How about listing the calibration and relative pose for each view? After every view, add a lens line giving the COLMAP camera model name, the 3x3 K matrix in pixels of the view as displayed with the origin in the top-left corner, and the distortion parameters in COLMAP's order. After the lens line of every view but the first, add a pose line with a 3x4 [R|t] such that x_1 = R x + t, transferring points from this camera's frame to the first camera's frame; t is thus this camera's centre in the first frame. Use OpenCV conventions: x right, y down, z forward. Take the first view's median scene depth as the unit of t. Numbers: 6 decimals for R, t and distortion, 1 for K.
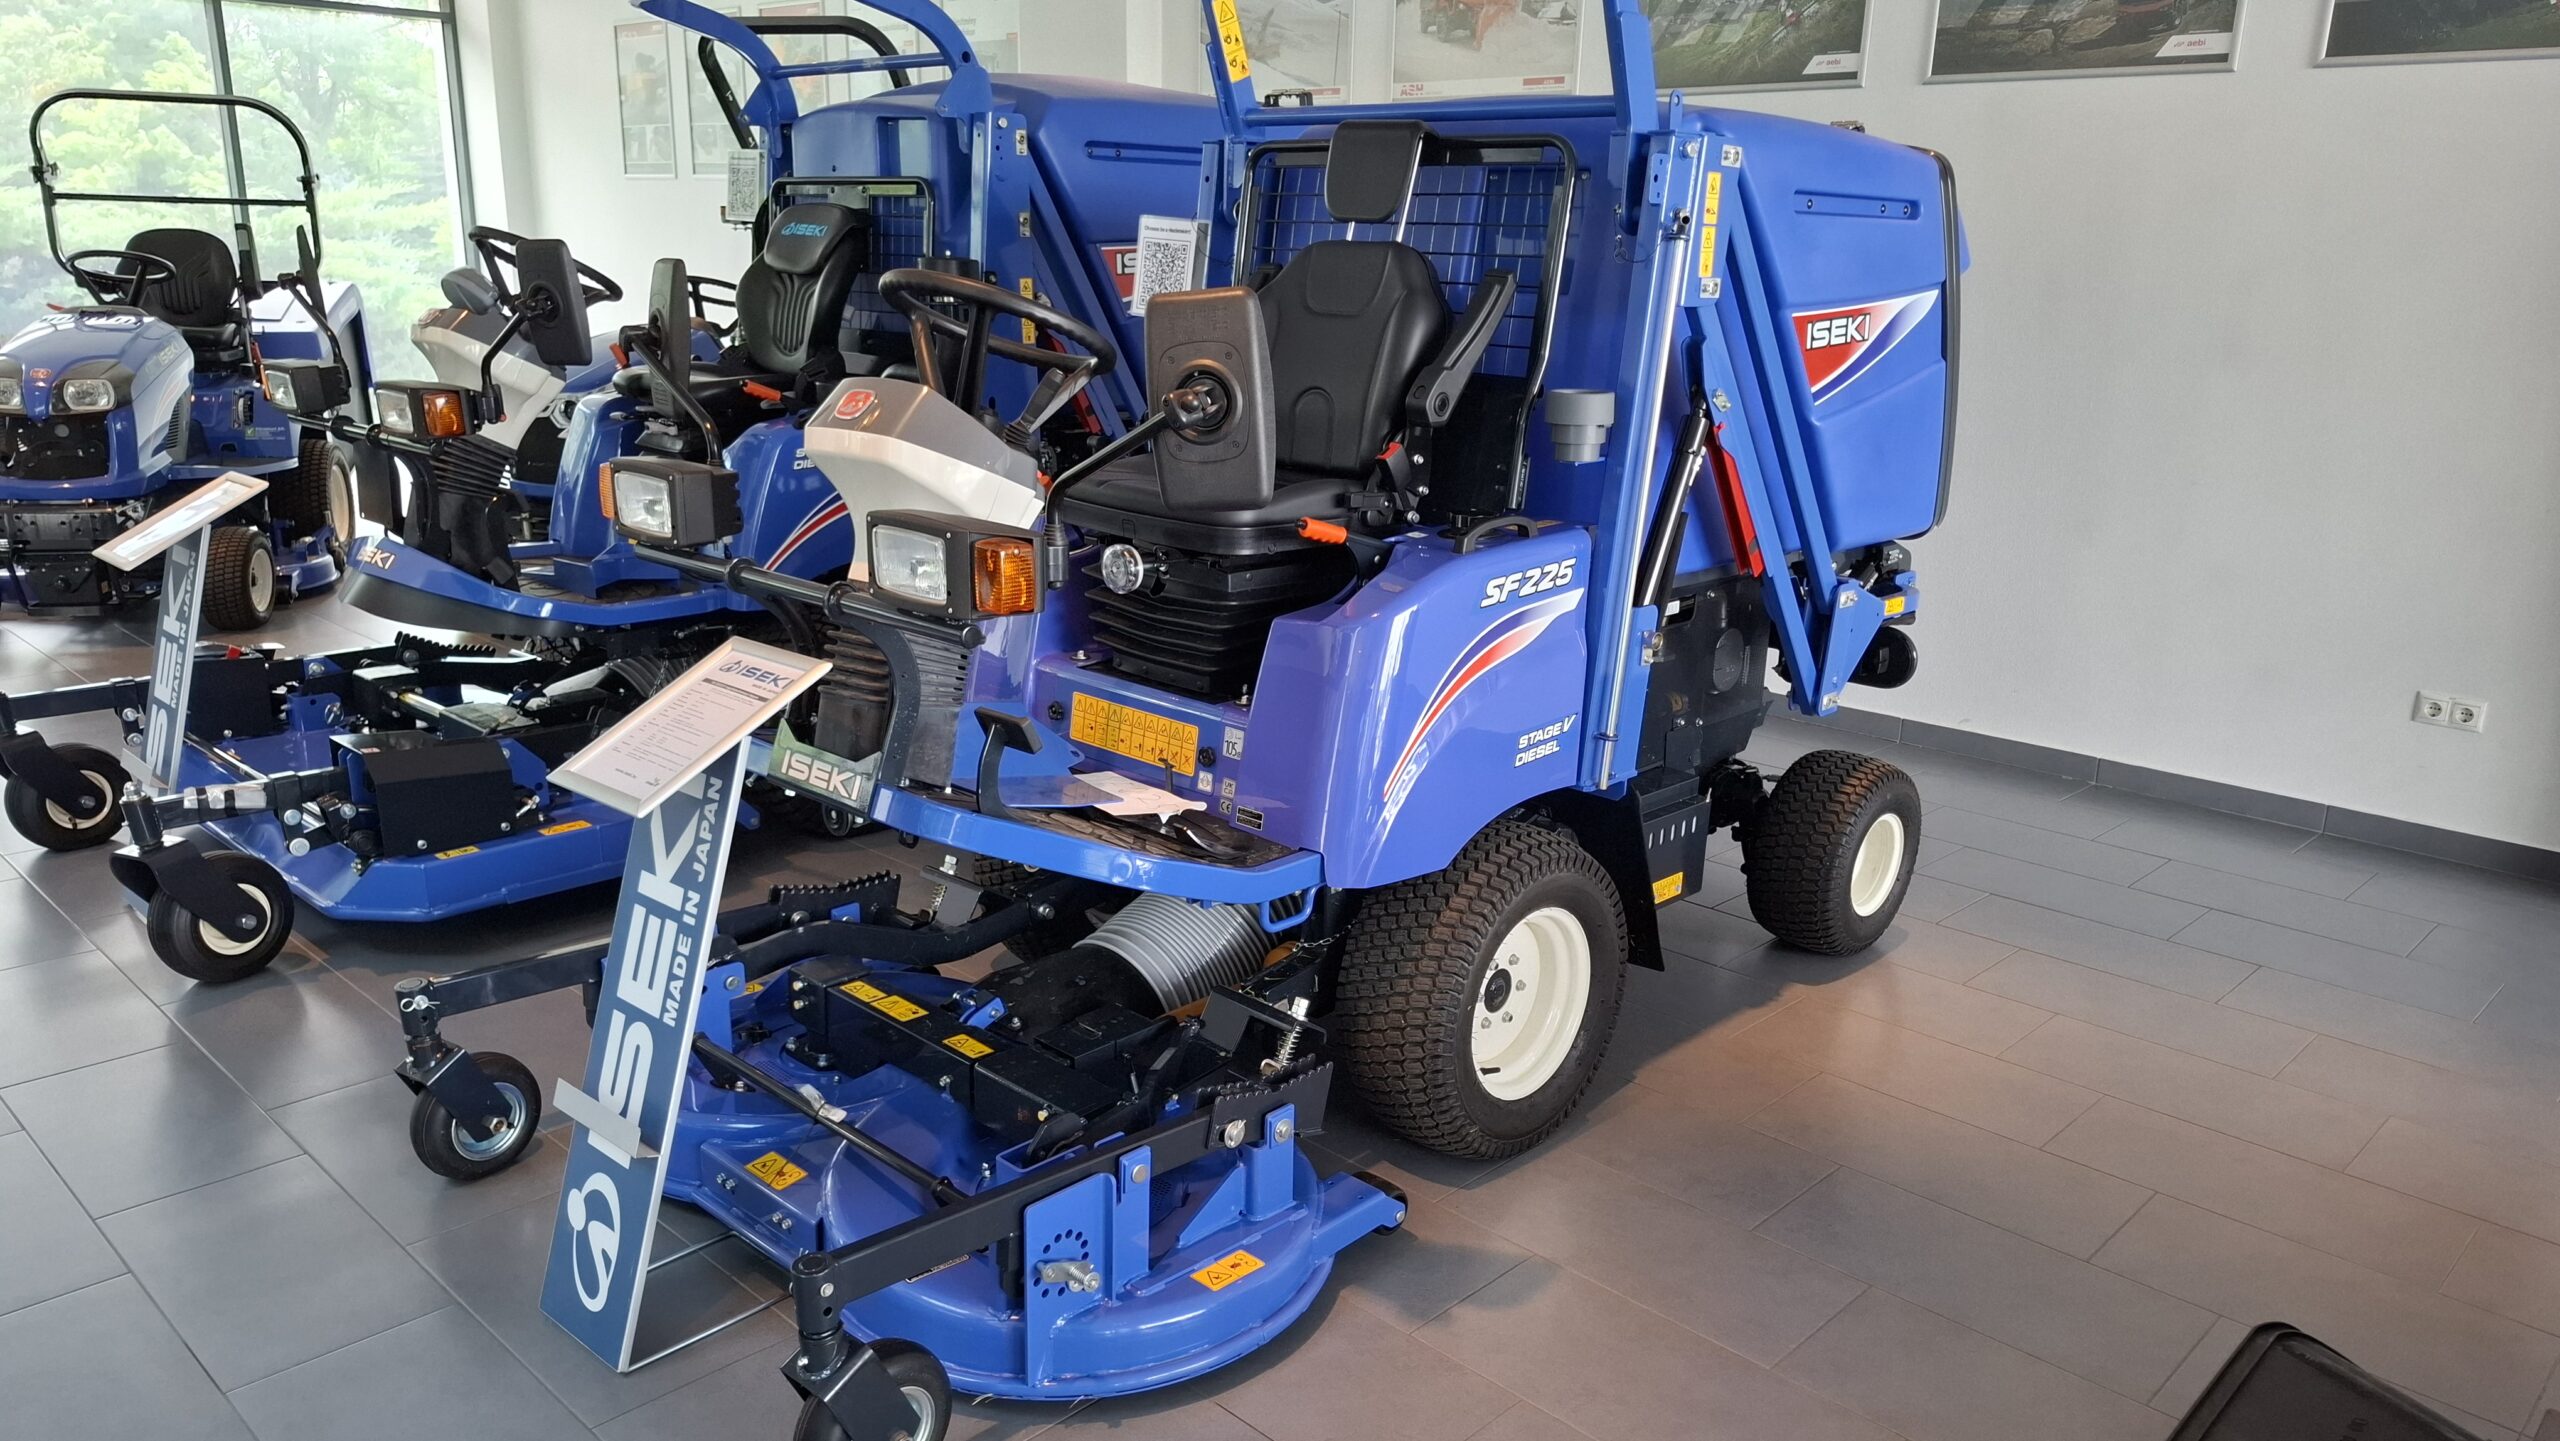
lens RADIAL K [[1761.6, 0, 1275.0], [0, 1761.6, 743.3], [0, 0, 1]] dist [0.064776, -0.052342]
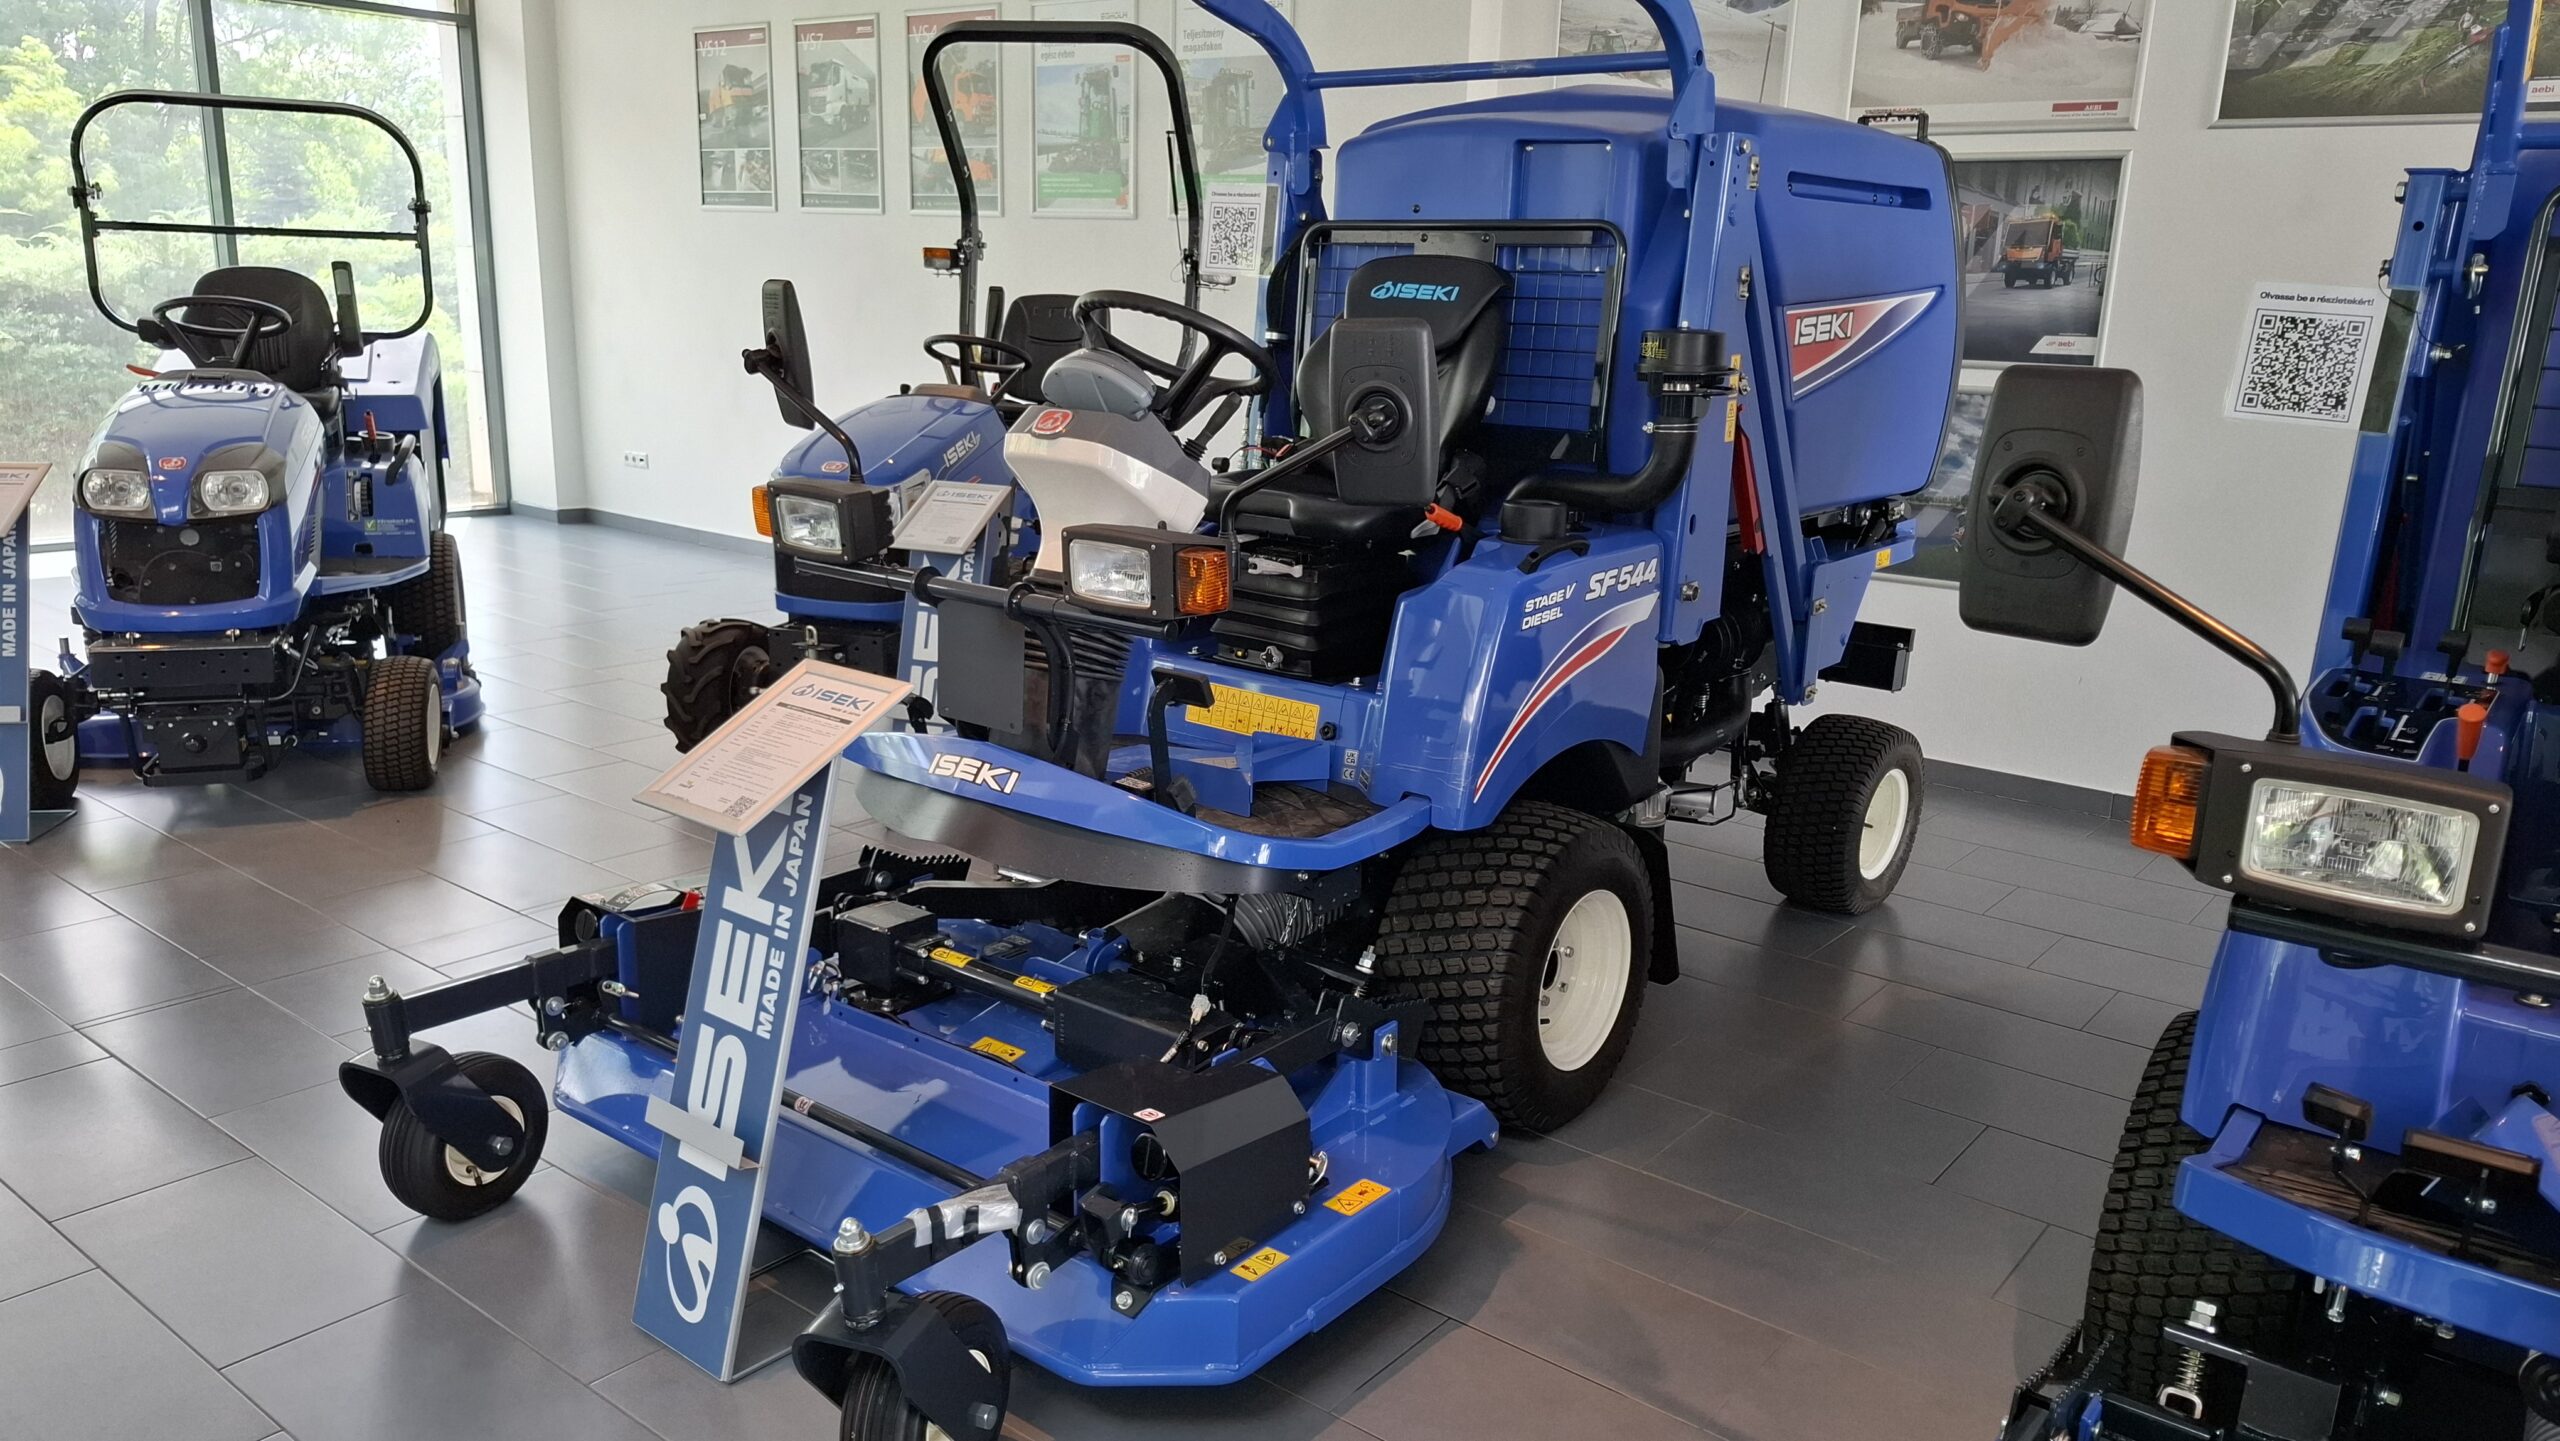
lens RADIAL K [[1761.6, 0, 1275.0], [0, 1761.6, 743.3], [0, 0, 1]] dist [0.064776, -0.052342]
pose [[0.994880, -0.014208, 0.100060, -0.283698], [0.016226, 0.999680, -0.019382, -0.062708], [-0.099752, 0.020906, 0.994793, 0.200830]]
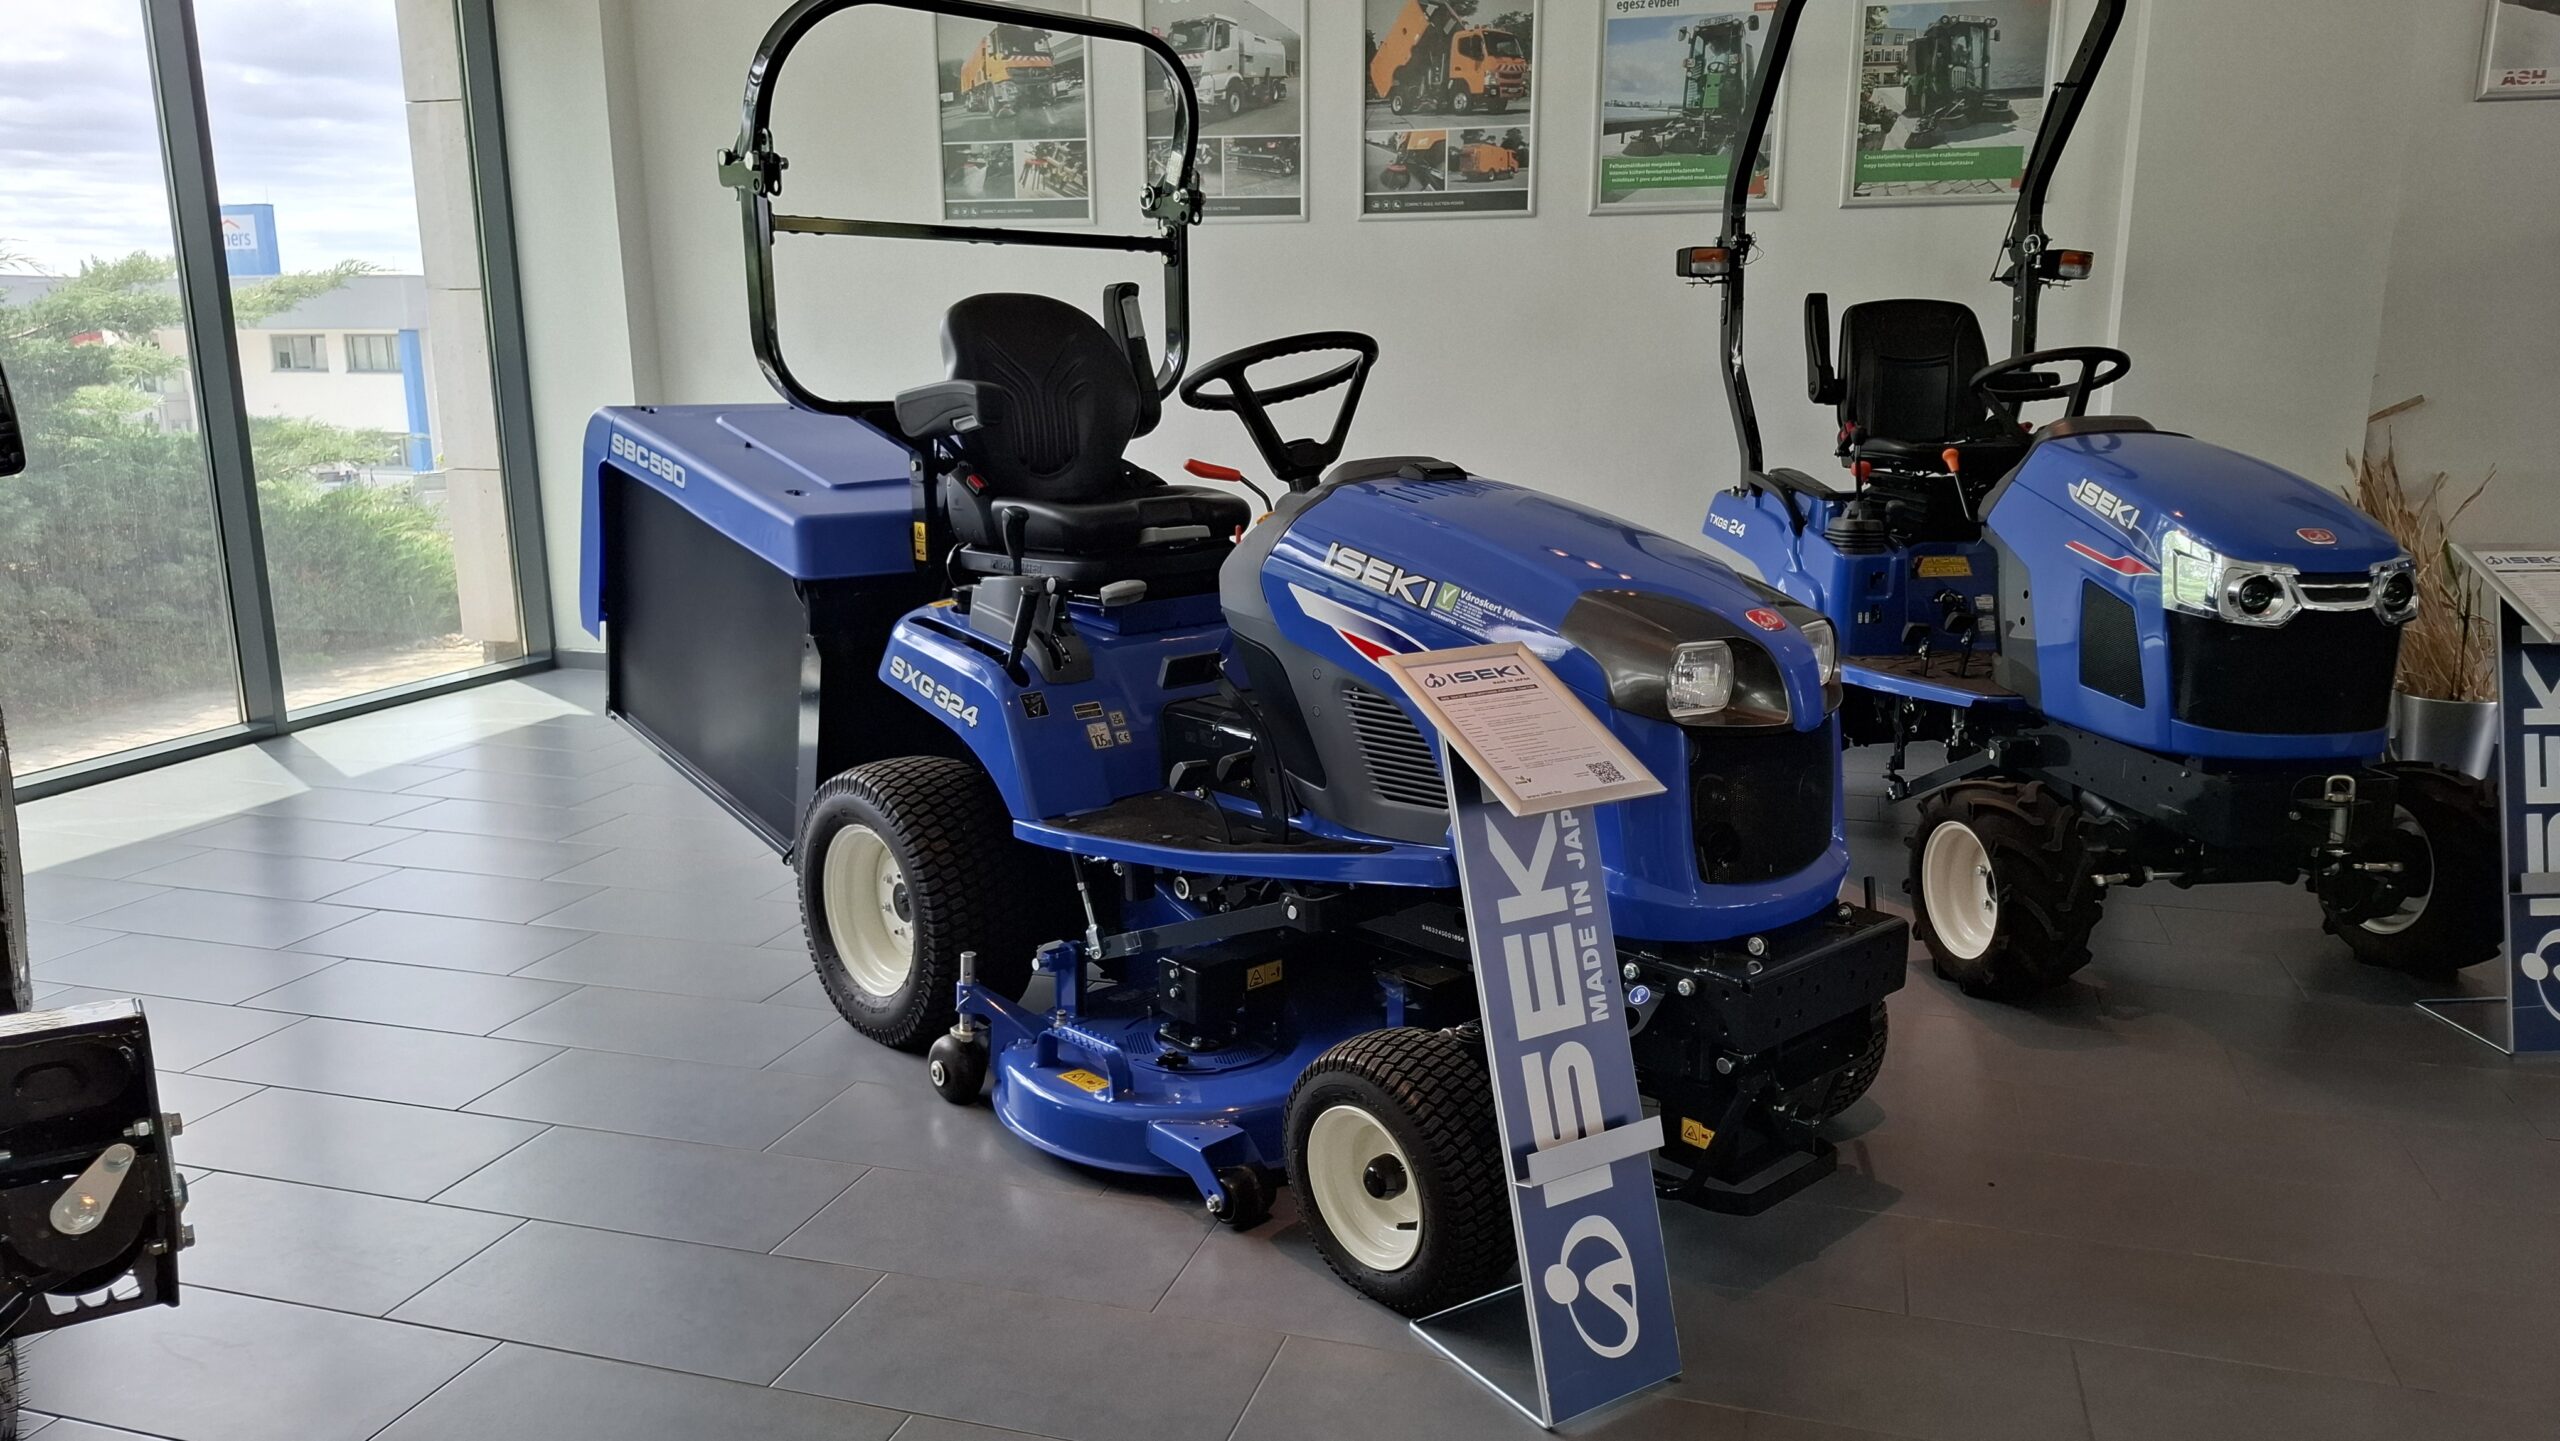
lens RADIAL K [[1761.6, 0, 1275.0], [0, 1761.6, 743.3], [0, 0, 1]] dist [0.064776, -0.052342]
pose [[0.889824, -0.120796, 0.440025, -0.874566], [0.143499, 0.989477, -0.018553, -0.174491], [-0.433153, 0.079652, 0.897794, 0.645785]]
